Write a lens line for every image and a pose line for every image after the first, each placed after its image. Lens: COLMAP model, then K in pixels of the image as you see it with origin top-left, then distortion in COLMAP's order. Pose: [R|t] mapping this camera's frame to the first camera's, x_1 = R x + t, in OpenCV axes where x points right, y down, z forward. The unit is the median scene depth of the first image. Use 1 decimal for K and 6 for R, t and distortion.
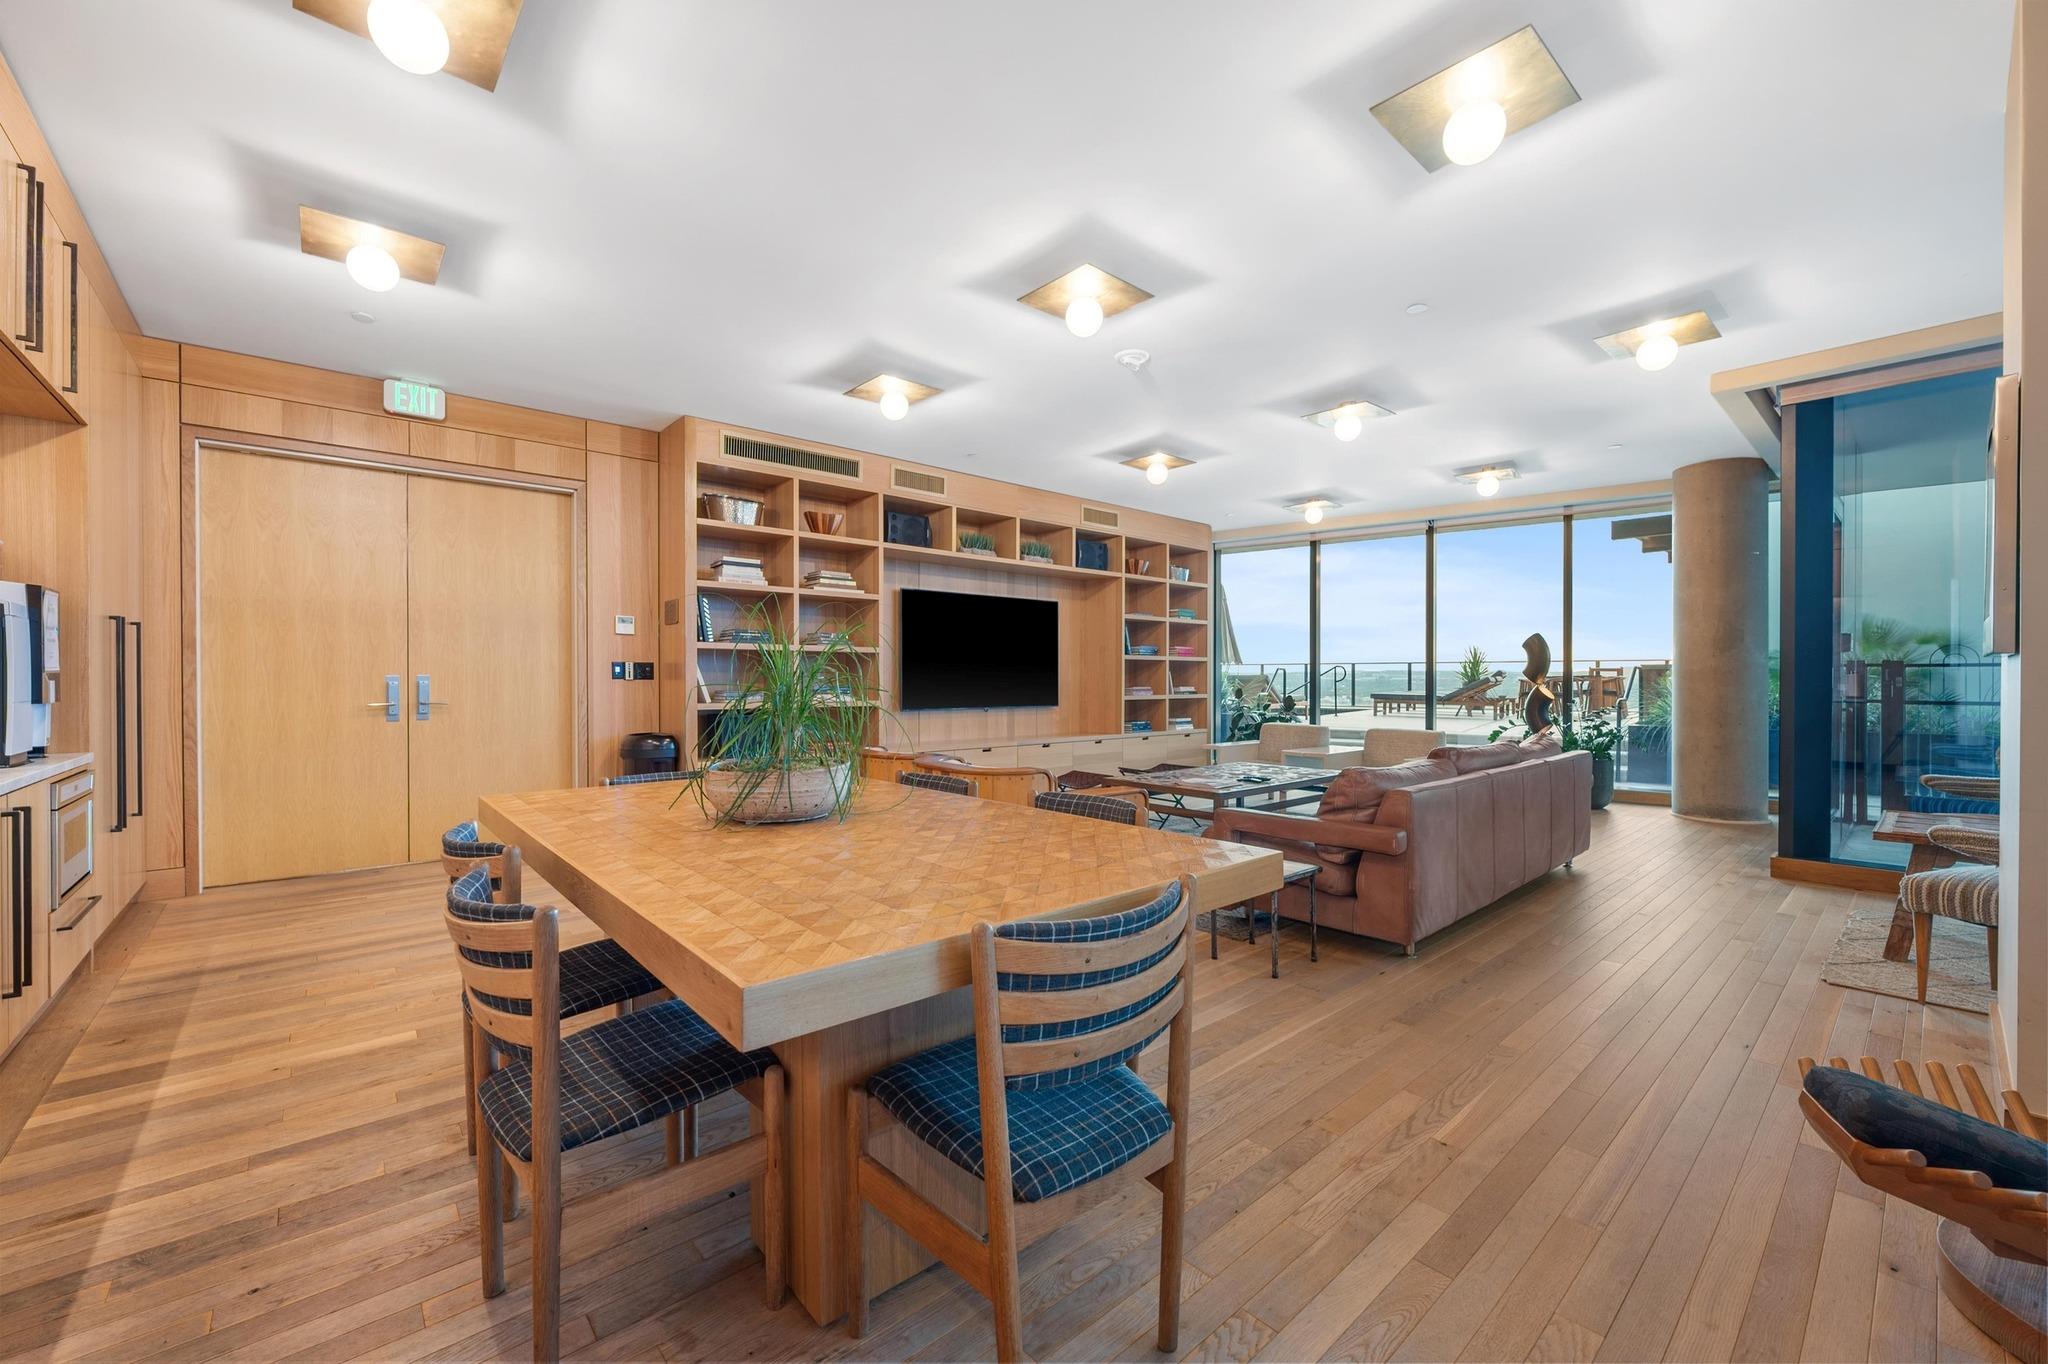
lens RADIAL K [[806.3, 0, 1024.0], [0, 806.3, 682.0], [0, 0, 1]] dist [0.000560, 0.000228]
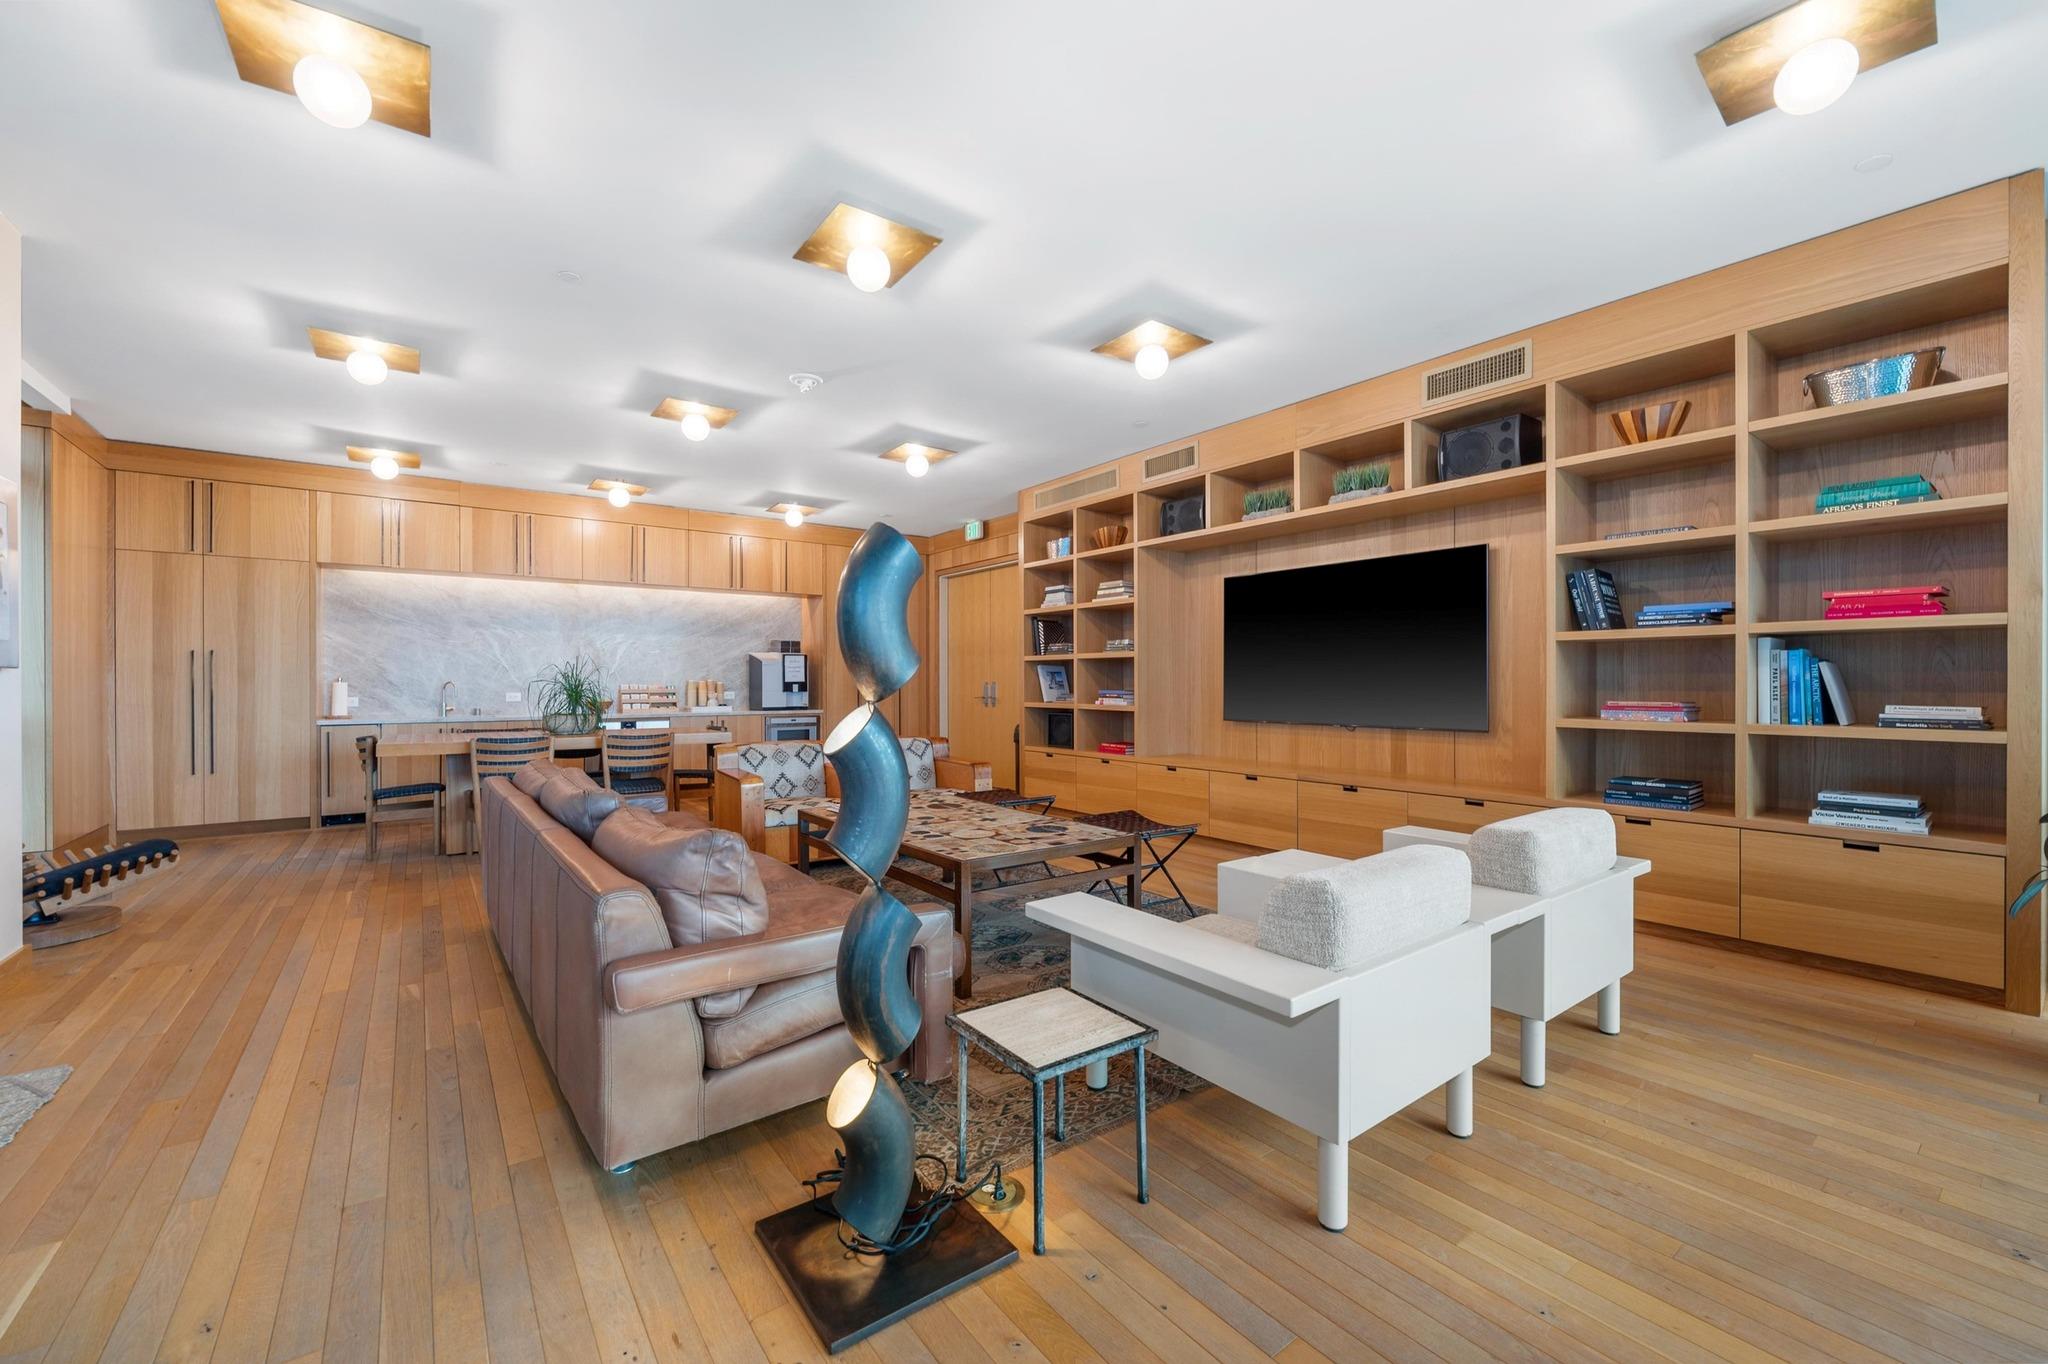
lens RADIAL K [[806.3, 0, 1024.0], [0, 806.3, 682.0], [0, 0, 1]] dist [0.000560, 0.000228]
pose [[-0.073606, -0.002312, -0.997285, 0.679924], [-0.003566, 0.999992, -0.002055, -0.002113], [0.997281, 0.003405, -0.073614, 0.793523]]
